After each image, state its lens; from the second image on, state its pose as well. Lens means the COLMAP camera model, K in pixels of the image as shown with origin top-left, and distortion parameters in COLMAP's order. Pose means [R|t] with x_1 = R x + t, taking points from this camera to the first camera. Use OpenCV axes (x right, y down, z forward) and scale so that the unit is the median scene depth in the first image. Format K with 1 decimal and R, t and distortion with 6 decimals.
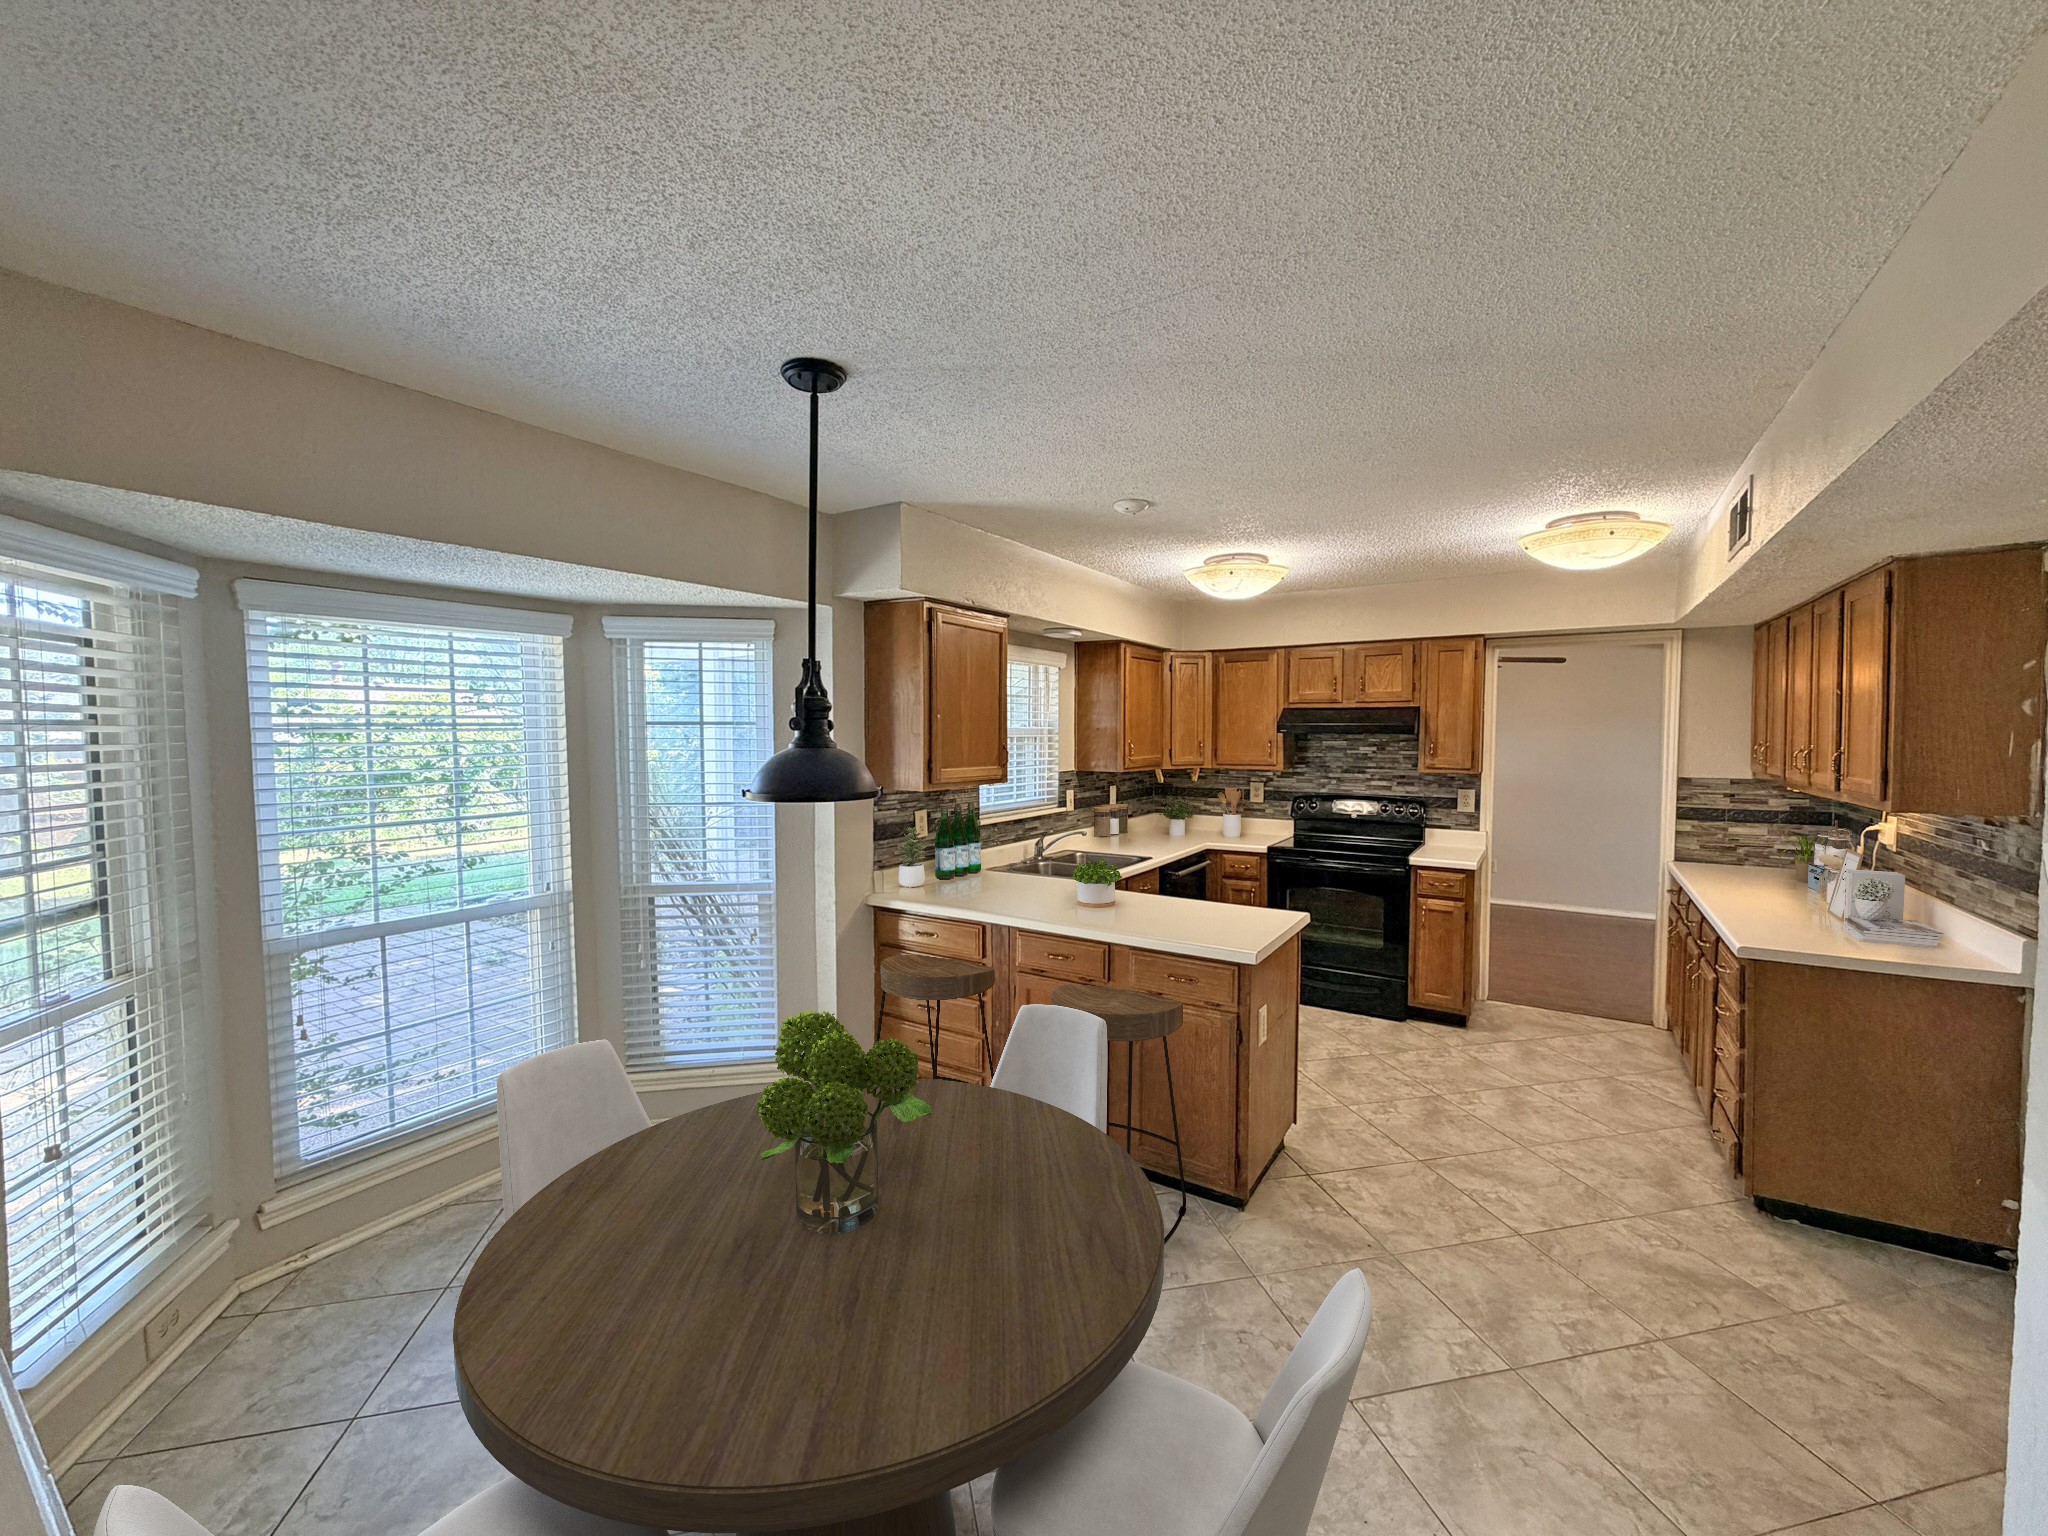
lens RADIAL K [[817.0, 0, 1028.7], [0, 817.0, 760.1], [0, 0, 1]] dist [-0.001887, 0.000290]
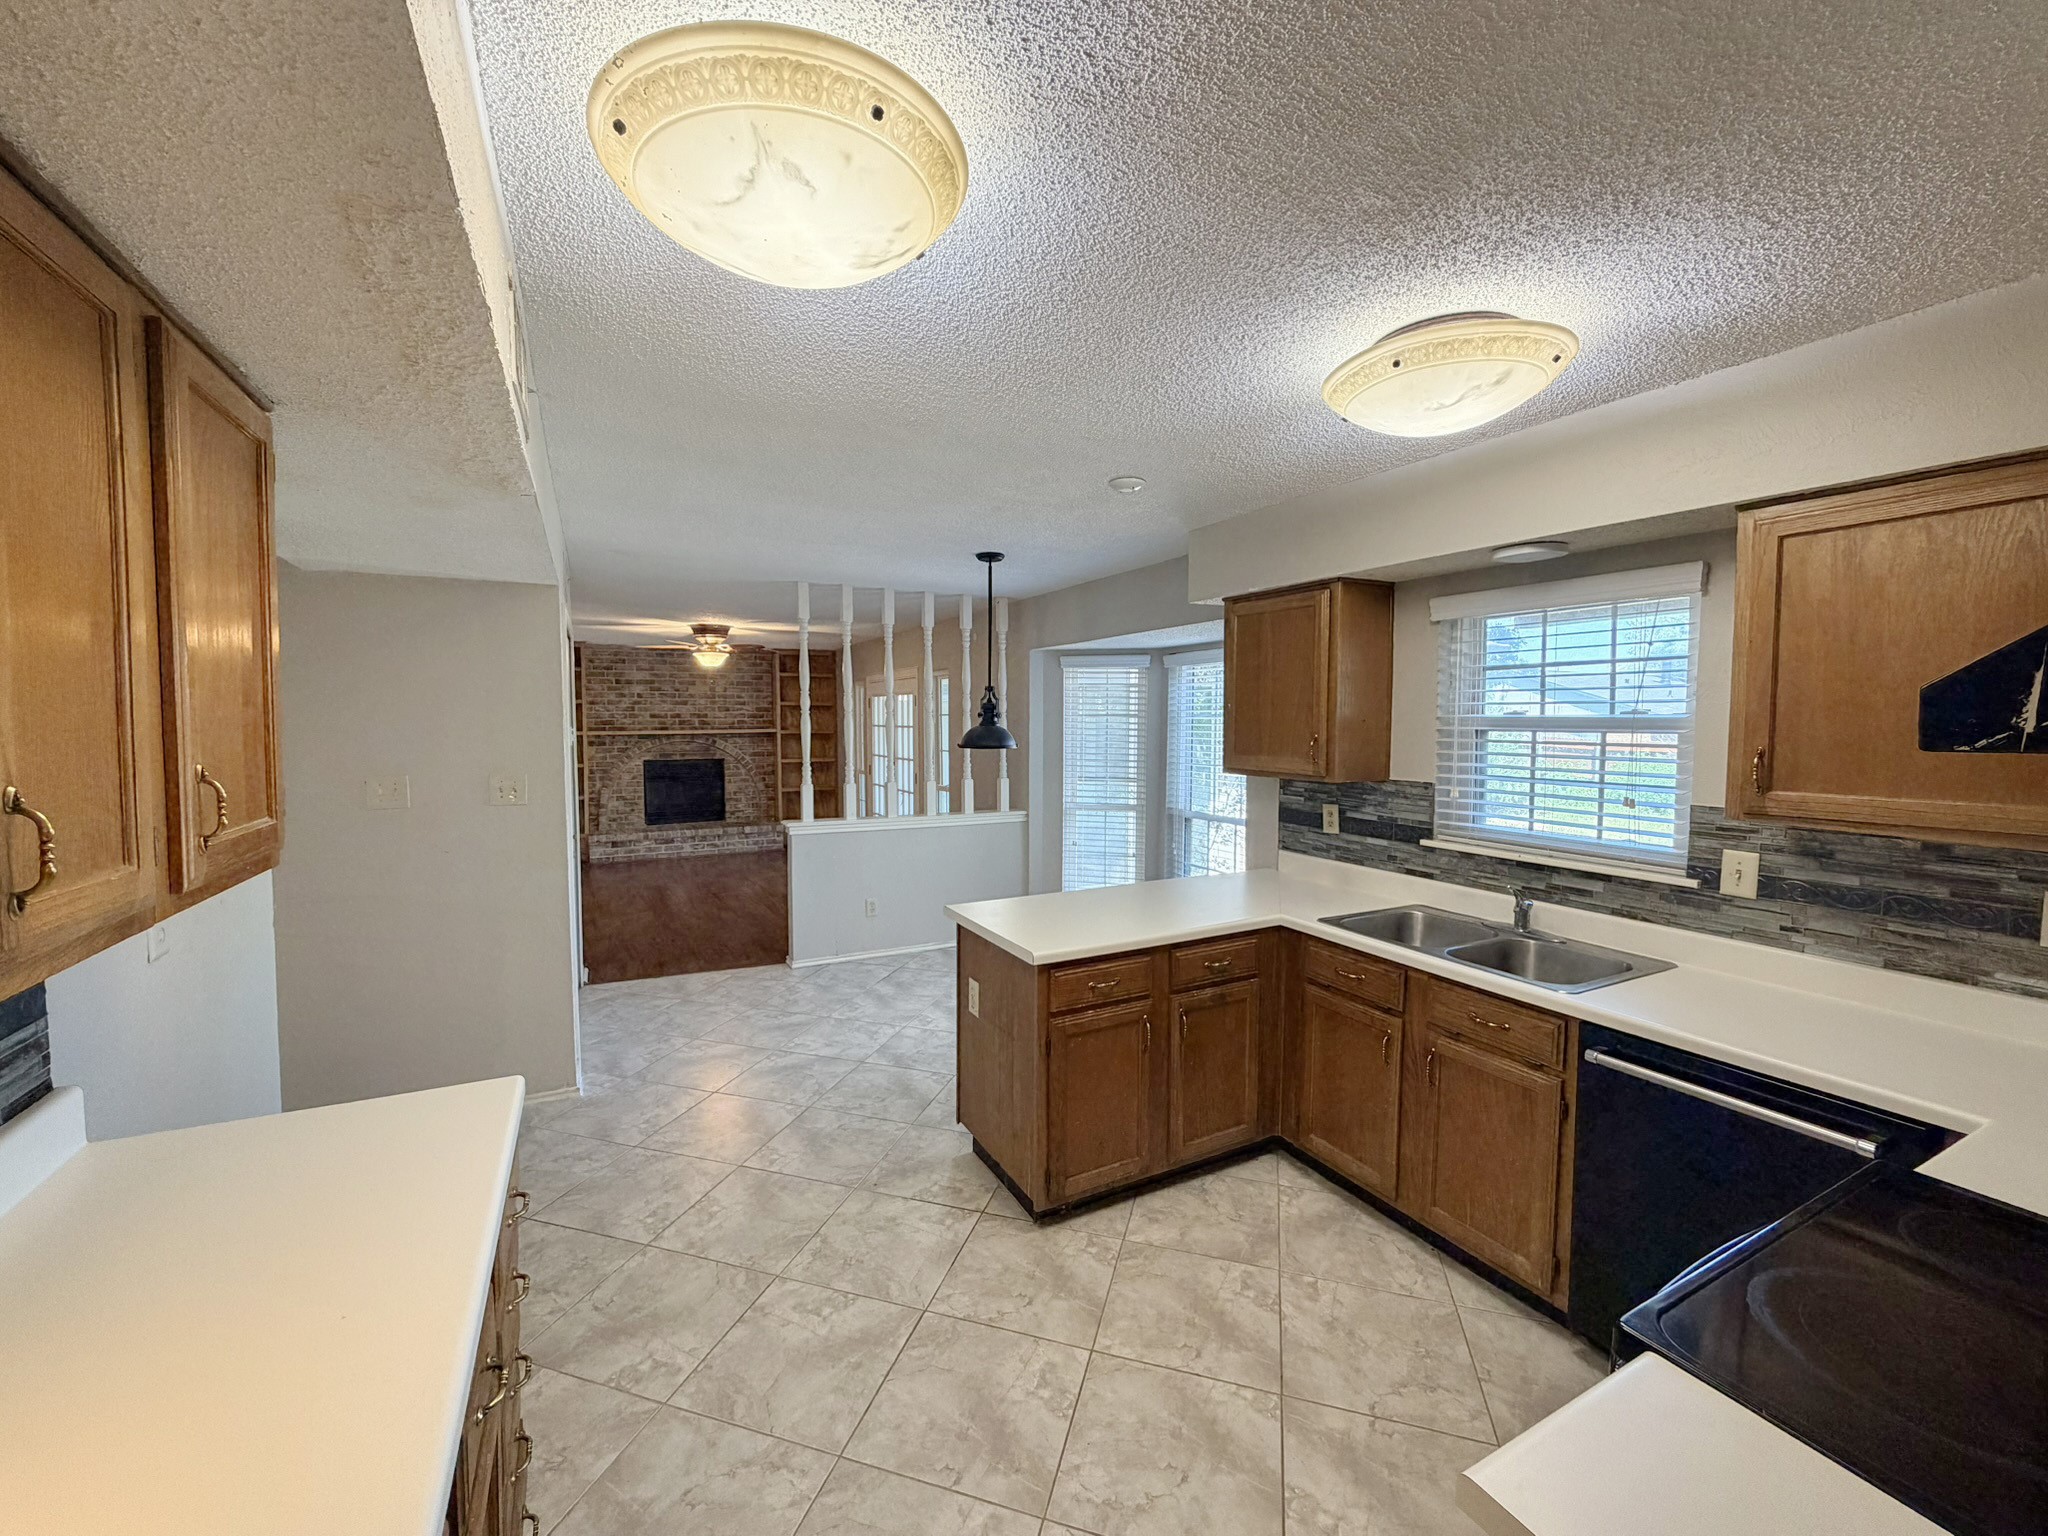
lens RADIAL K [[817.0, 0, 1017.6], [0, 817.0, 764.3], [0, 0, 1]] dist [-0.001887, 0.000290]
pose [[-0.496551, 0.053587, -0.866352, 1.121392], [-0.033138, 0.996195, 0.080611, -0.063257], [0.867375, 0.068737, -0.492886, 1.498800]]
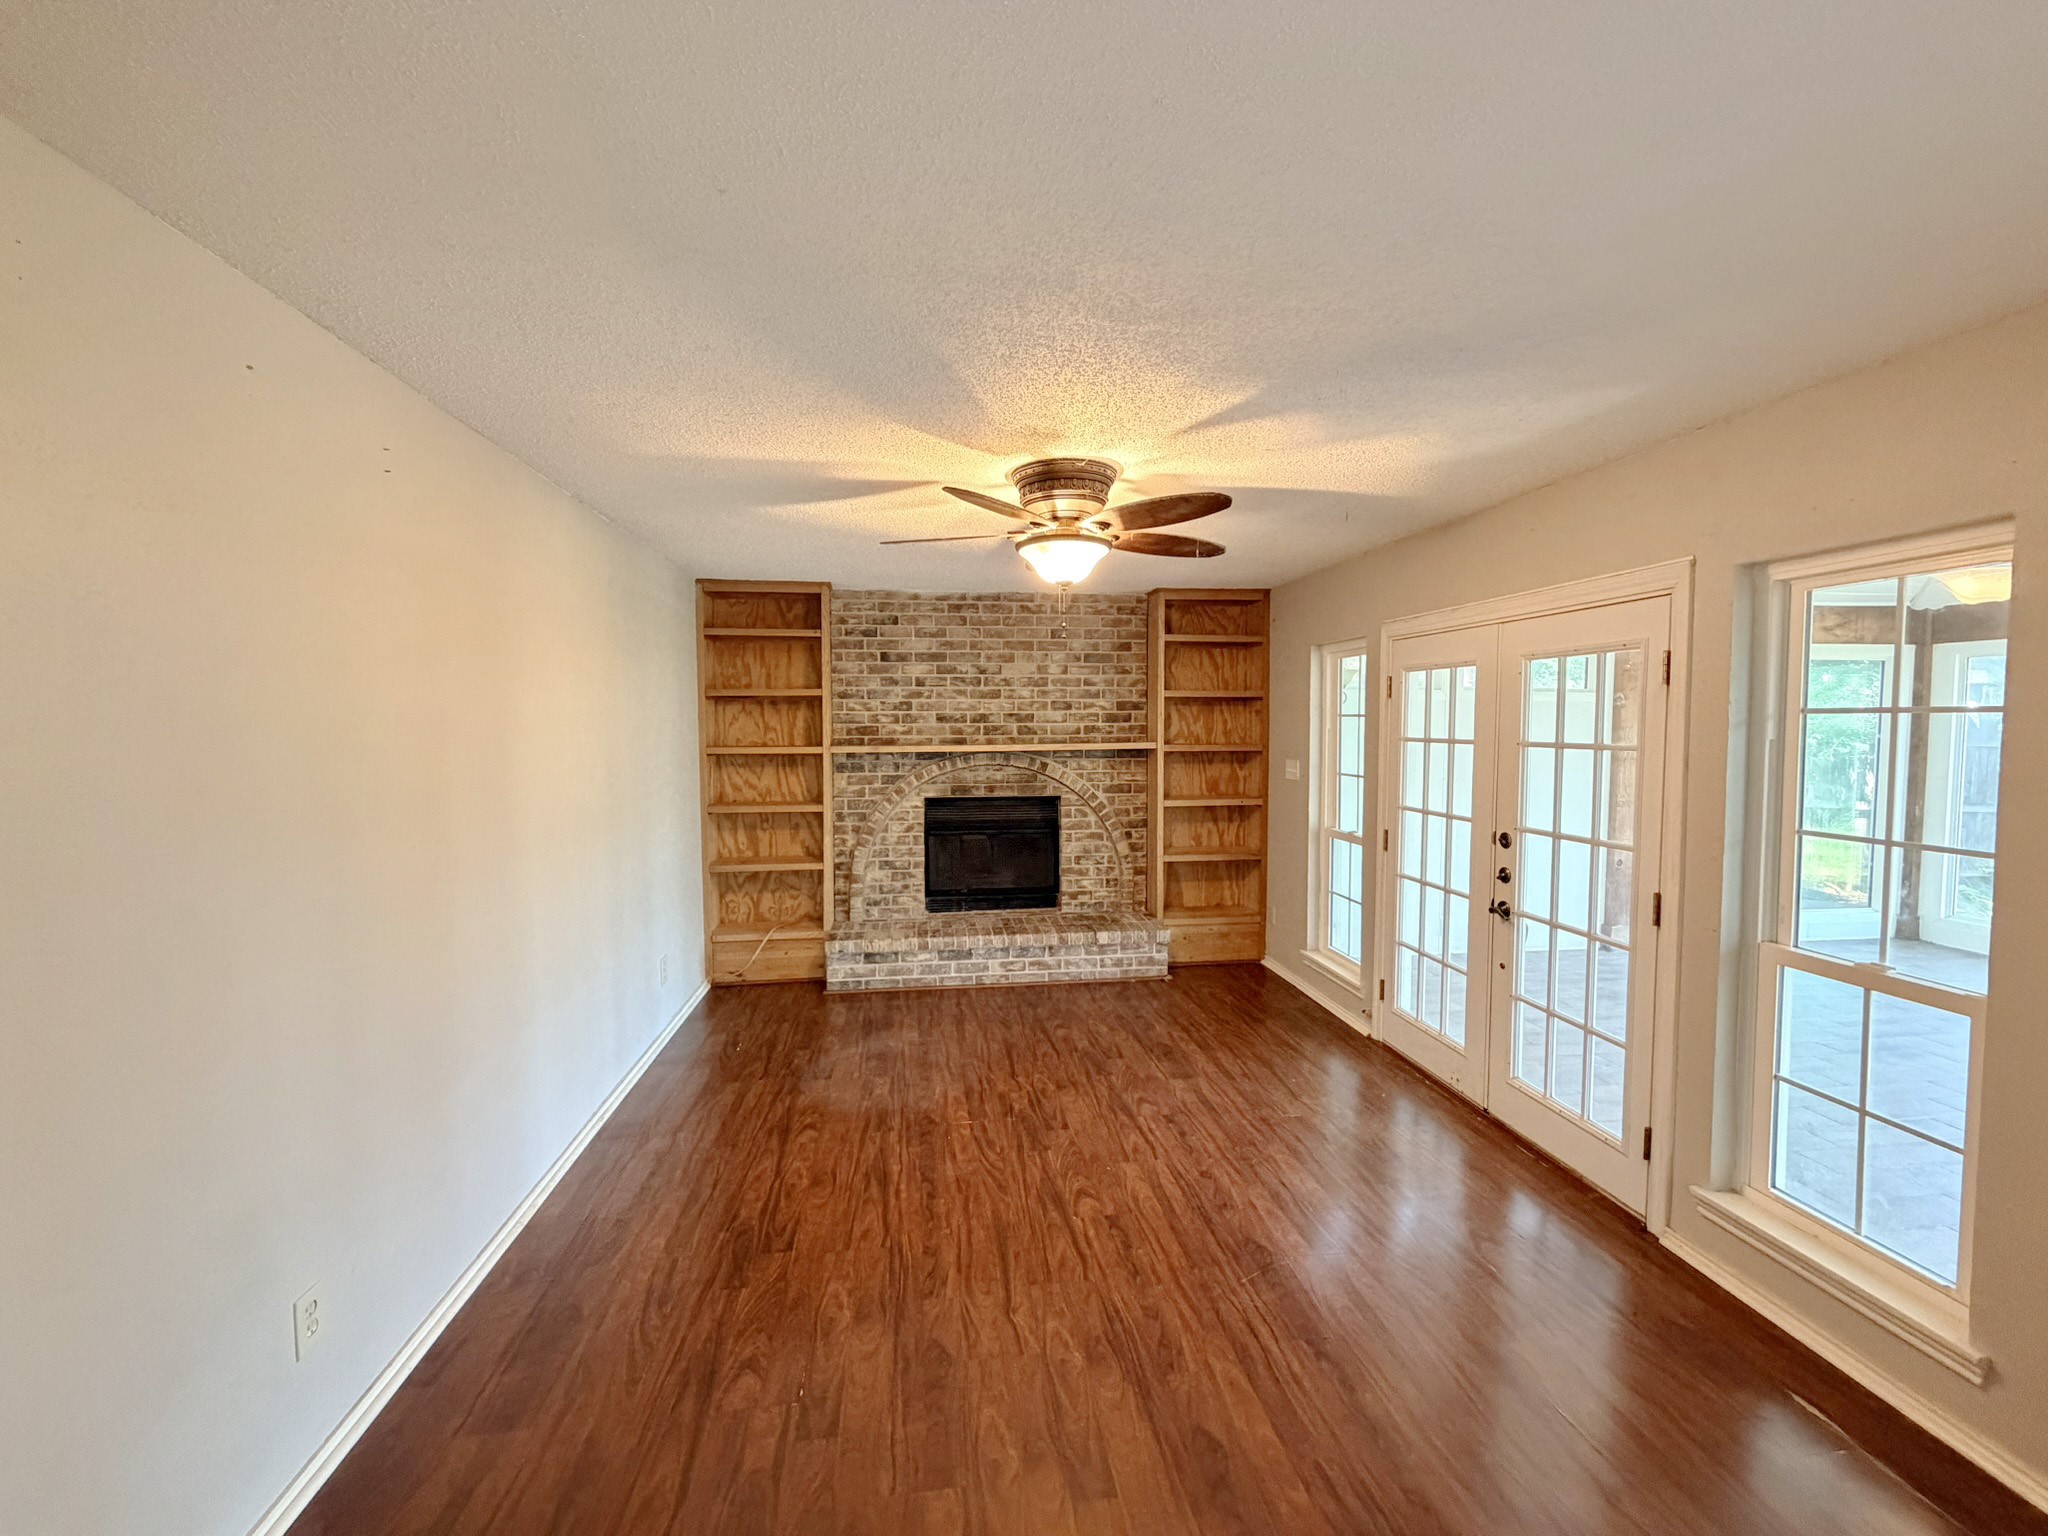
lens RADIAL K [[817.0, 0, 1016.1], [0, 817.0, 763.7], [0, 0, 1]] dist [-0.001887, 0.000290]
pose [[-0.769988, 0.038681, -0.636885, 0.568773], [-0.021228, 0.996055, 0.086159, -0.032687], [0.637705, 0.079861, -0.766129, 0.792964]]
